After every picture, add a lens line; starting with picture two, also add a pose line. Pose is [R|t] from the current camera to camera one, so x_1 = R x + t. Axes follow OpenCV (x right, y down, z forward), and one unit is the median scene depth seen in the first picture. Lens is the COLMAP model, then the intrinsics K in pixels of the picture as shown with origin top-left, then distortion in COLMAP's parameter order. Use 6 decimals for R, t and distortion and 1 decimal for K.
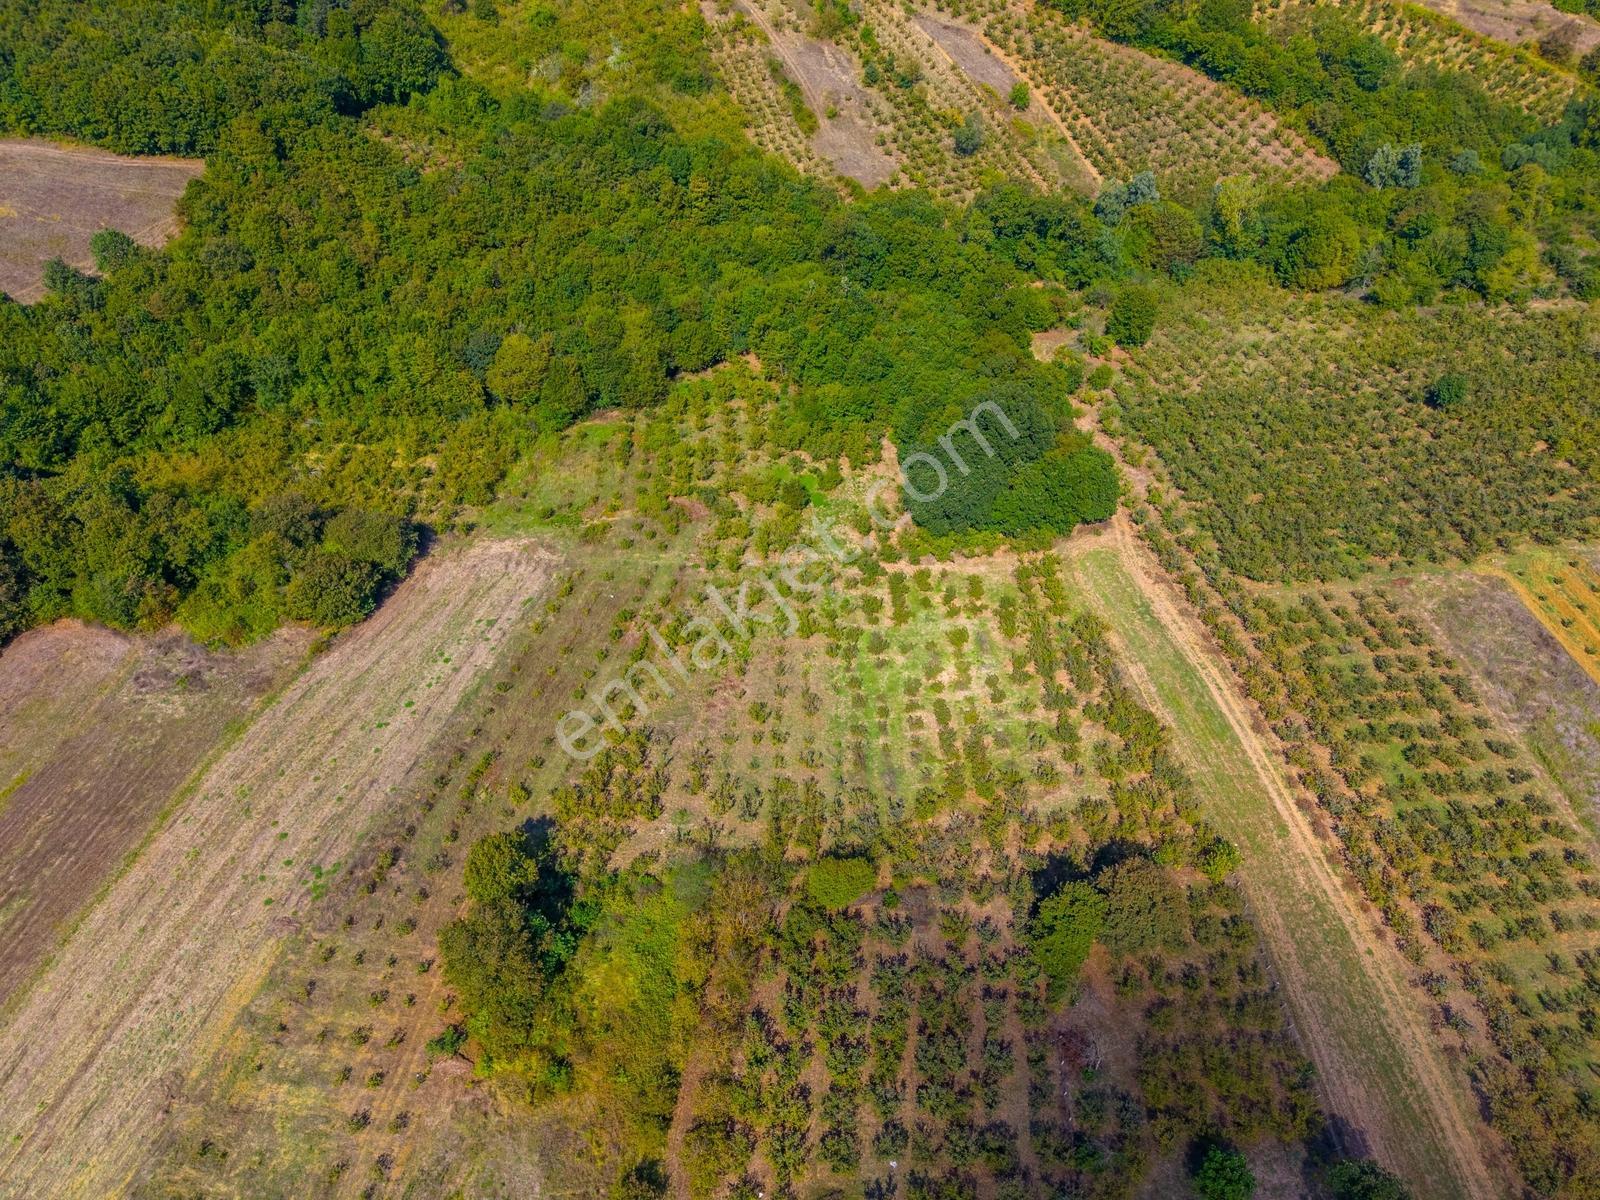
lens RADIAL K [[1071.8, 0, 800.9], [0, 1071.8, 599.8], [0, 0, 1]] dist [0.025325, -0.021813]
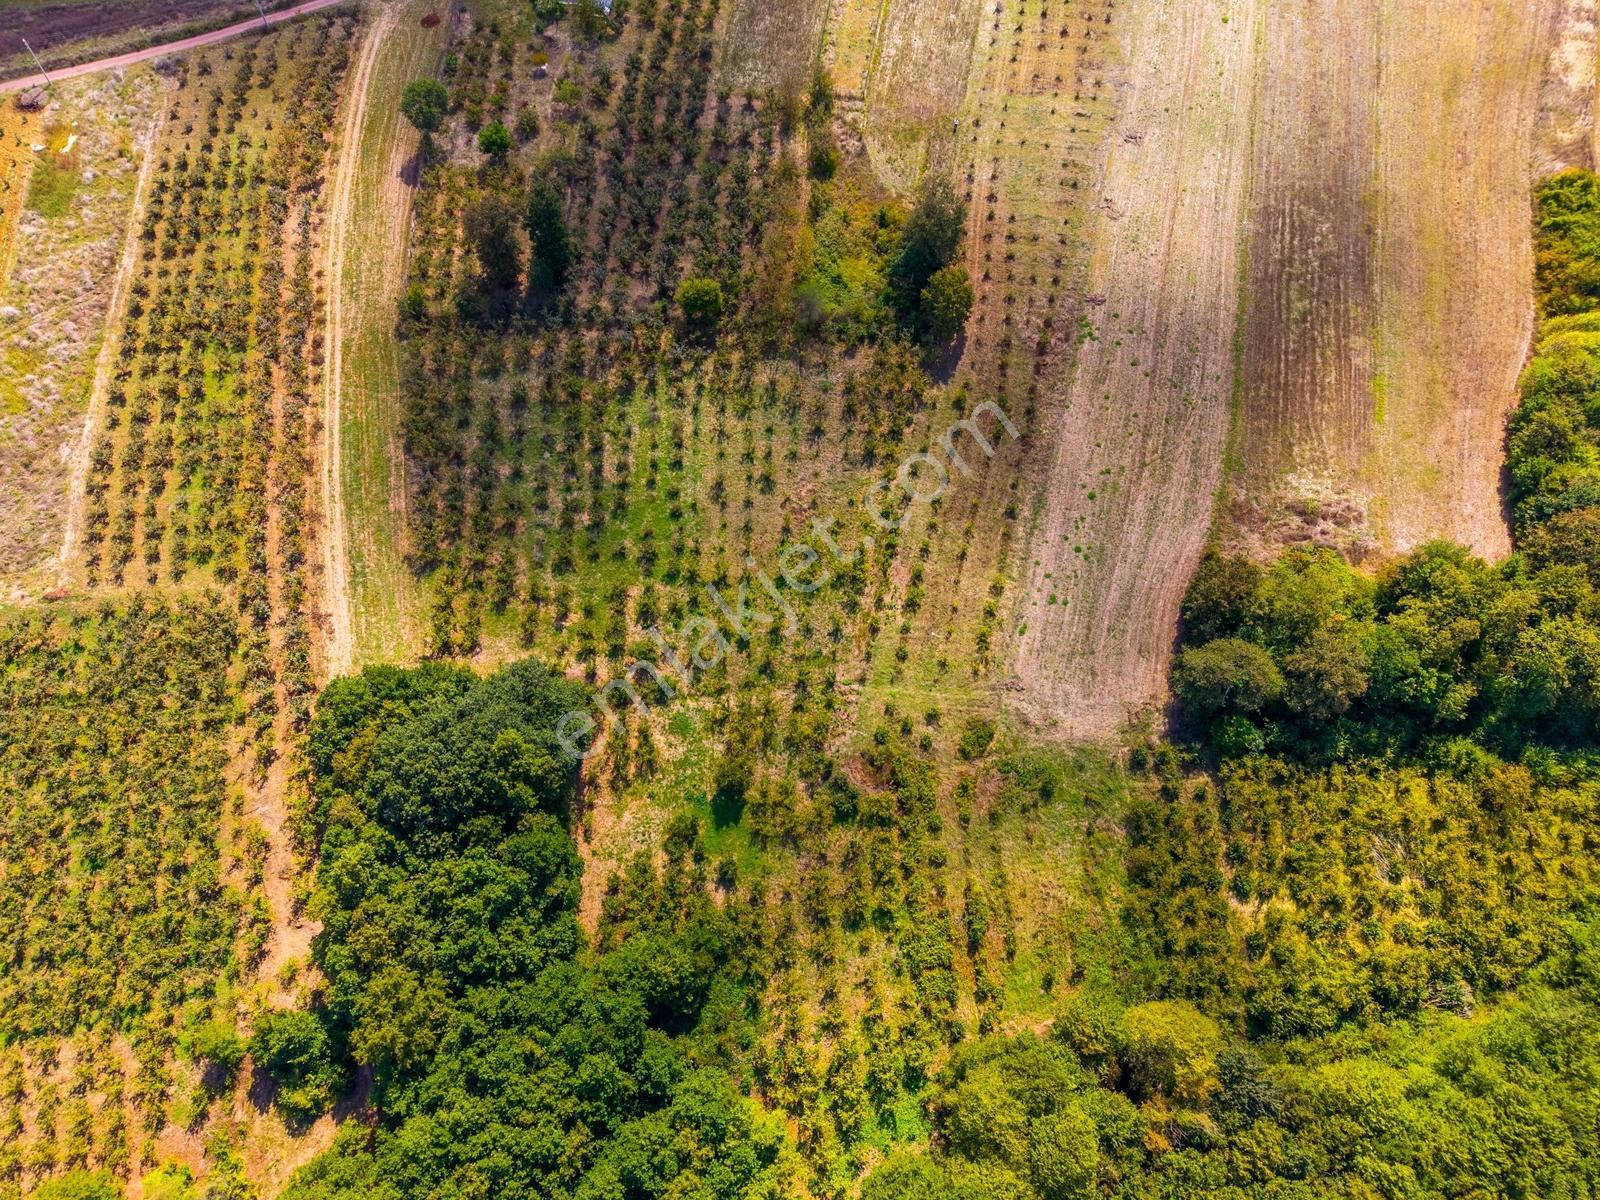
lens RADIAL K [[1071.8, 0, 800.9], [0, 1071.8, 599.8], [0, 0, 1]] dist [0.025325, -0.021813]
pose [[-0.999636, 0.003046, -0.026824, -0.042978], [-0.026338, -0.328187, 0.944246, -0.929604], [-0.005927, 0.944608, 0.328148, 0.737550]]
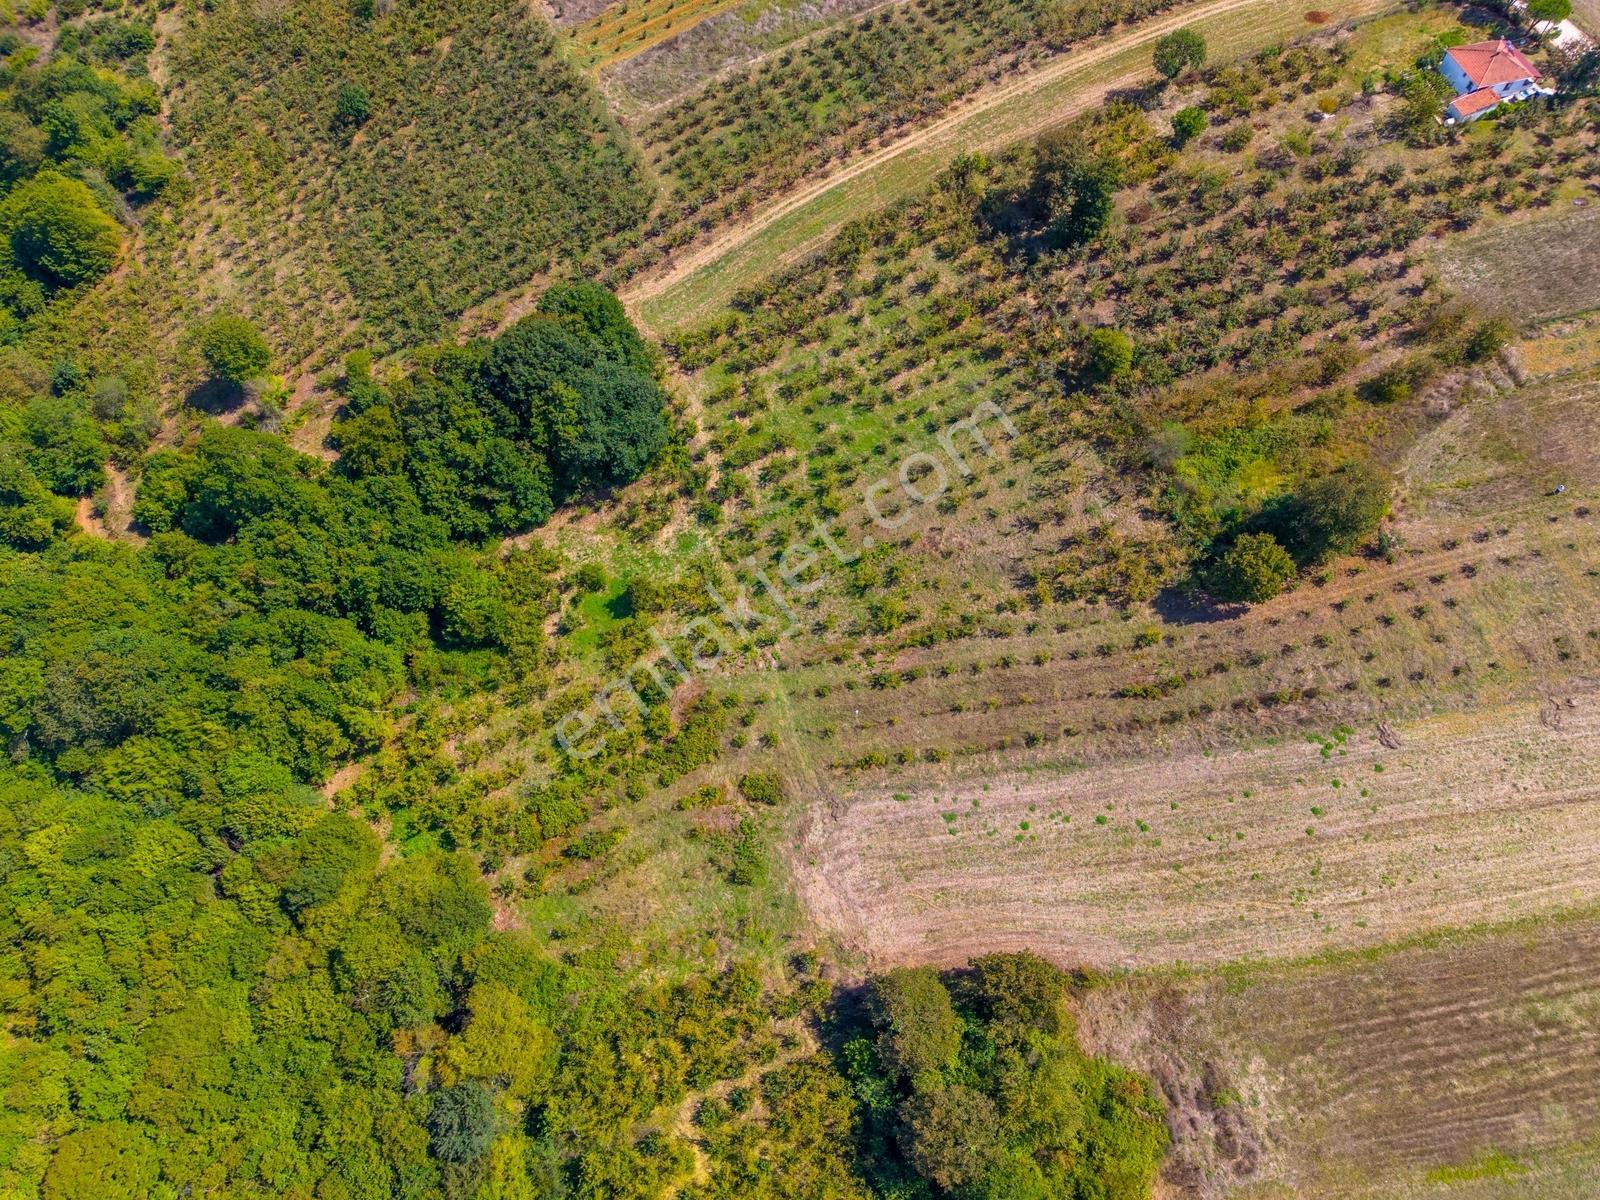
lens RADIAL K [[1071.8, 0, 800.9], [0, 1071.8, 599.8], [0, 0, 1]] dist [0.025325, -0.021813]
pose [[-0.353008, -0.814205, 0.460930, -0.528309], [0.736539, 0.061970, 0.673550, -0.679699], [-0.576971, 0.577261, 0.577818, 0.521296]]
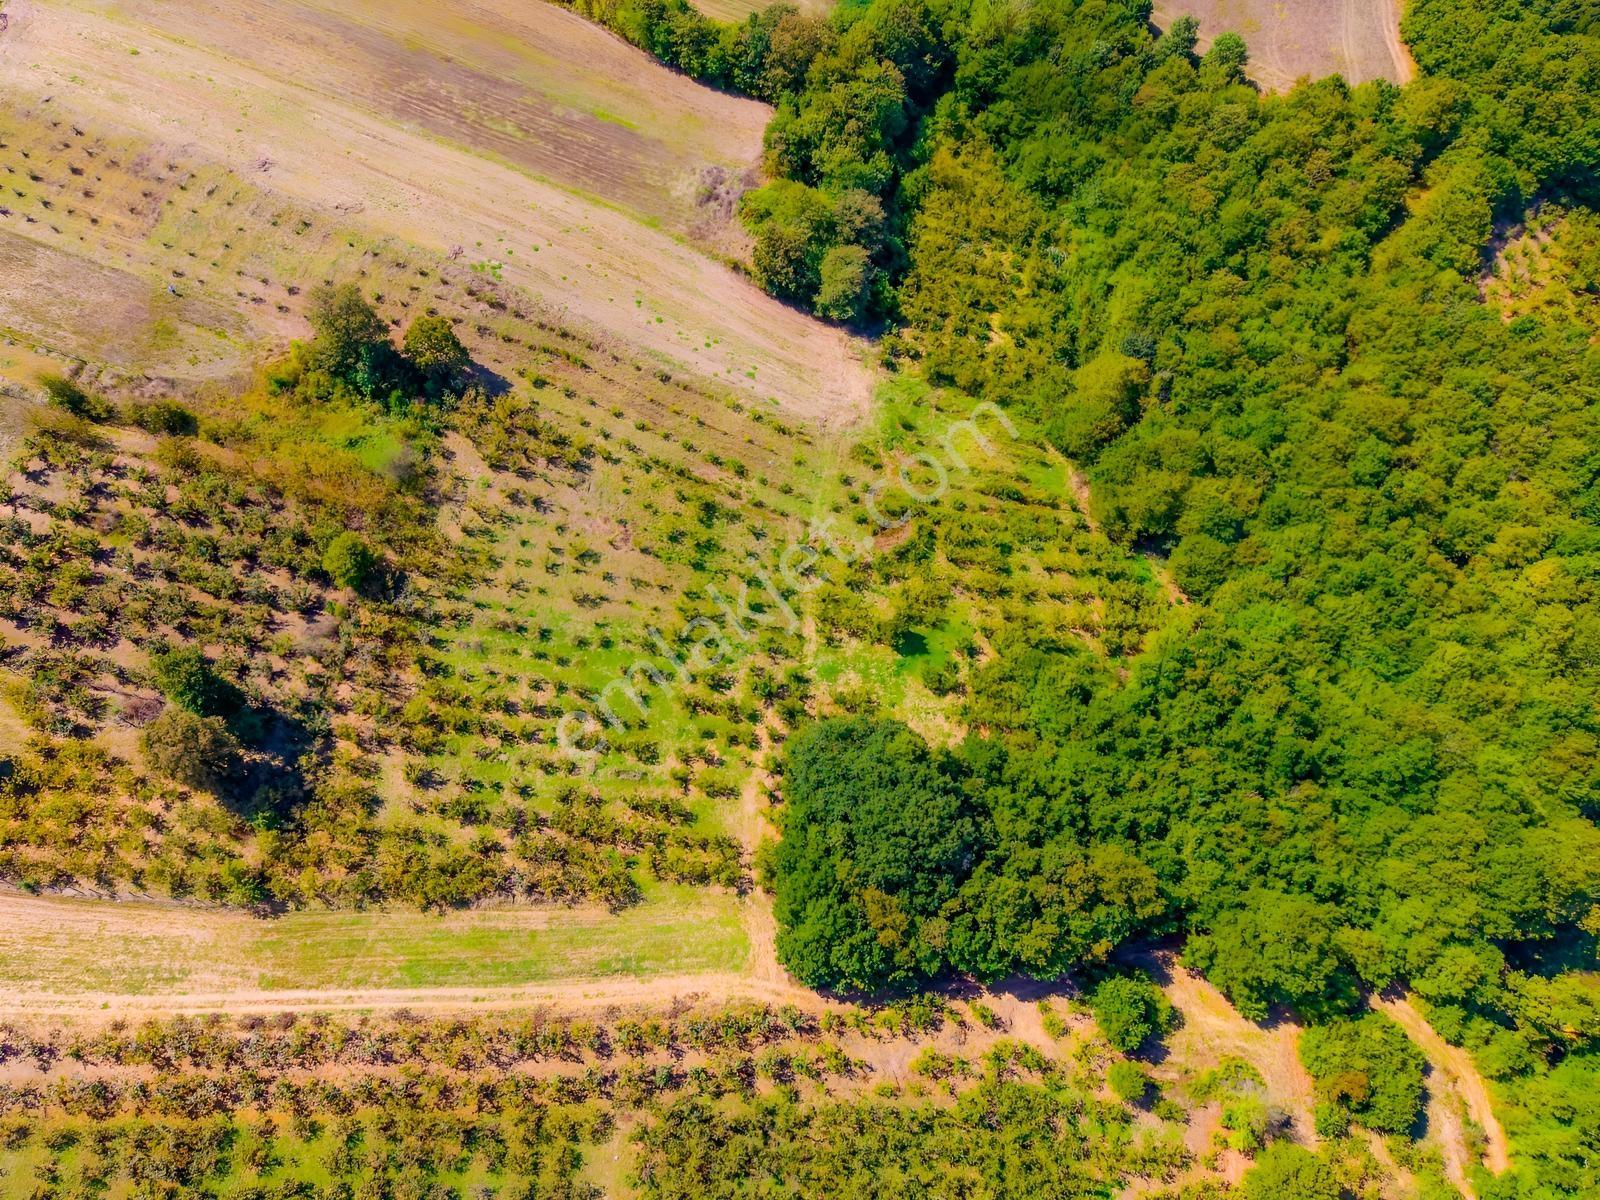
lens RADIAL K [[1071.8, 0, 800.9], [0, 1071.8, 599.8], [0, 0, 1]] dist [0.025325, -0.021813]
pose [[-0.108119, 0.855055, -0.507140, 0.498309], [-0.784469, 0.239979, 0.571856, -0.637992], [0.610671, 0.459663, 0.644818, 0.454111]]
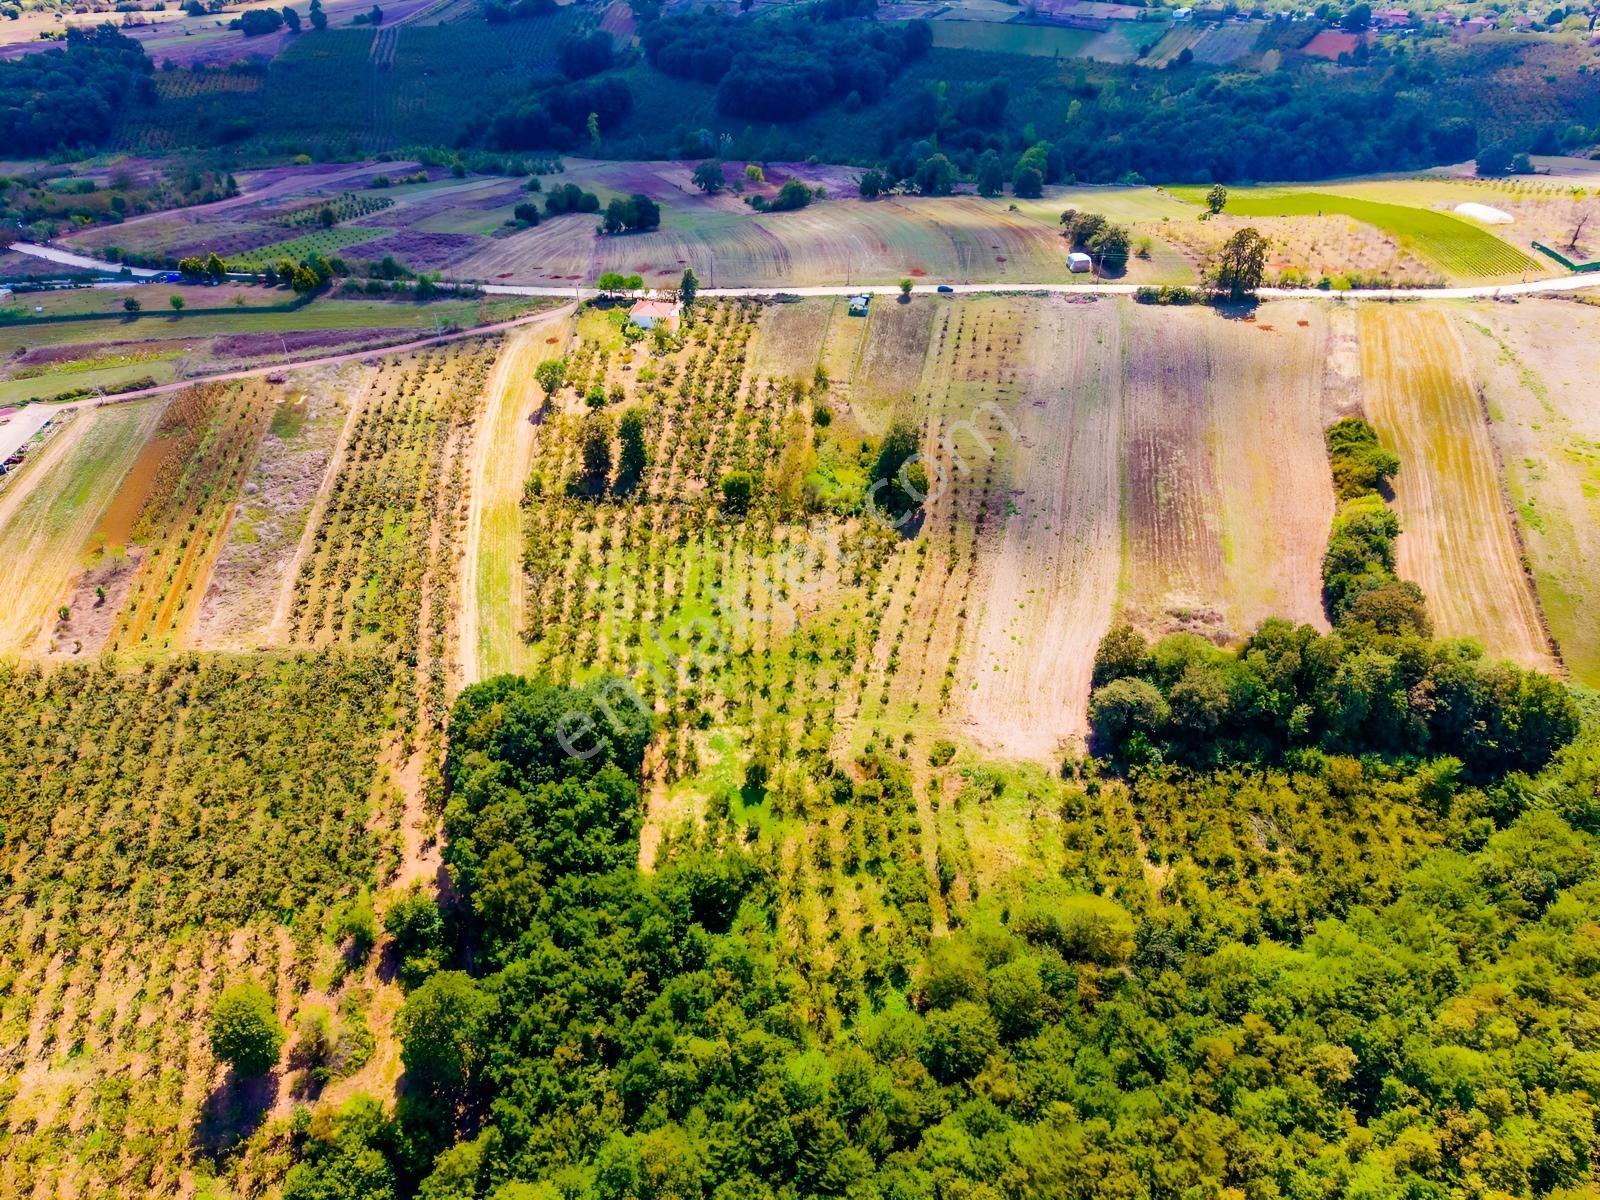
lens RADIAL K [[1071.8, 0, 800.9], [0, 1071.8, 599.8], [0, 0, 1]] dist [0.025325, -0.021813]
pose [[-0.999675, -0.007020, -0.024516, -0.026700], [-0.024837, 0.050023, 0.998439, -1.329593], [-0.005782, 0.998723, -0.050181, 1.052219]]
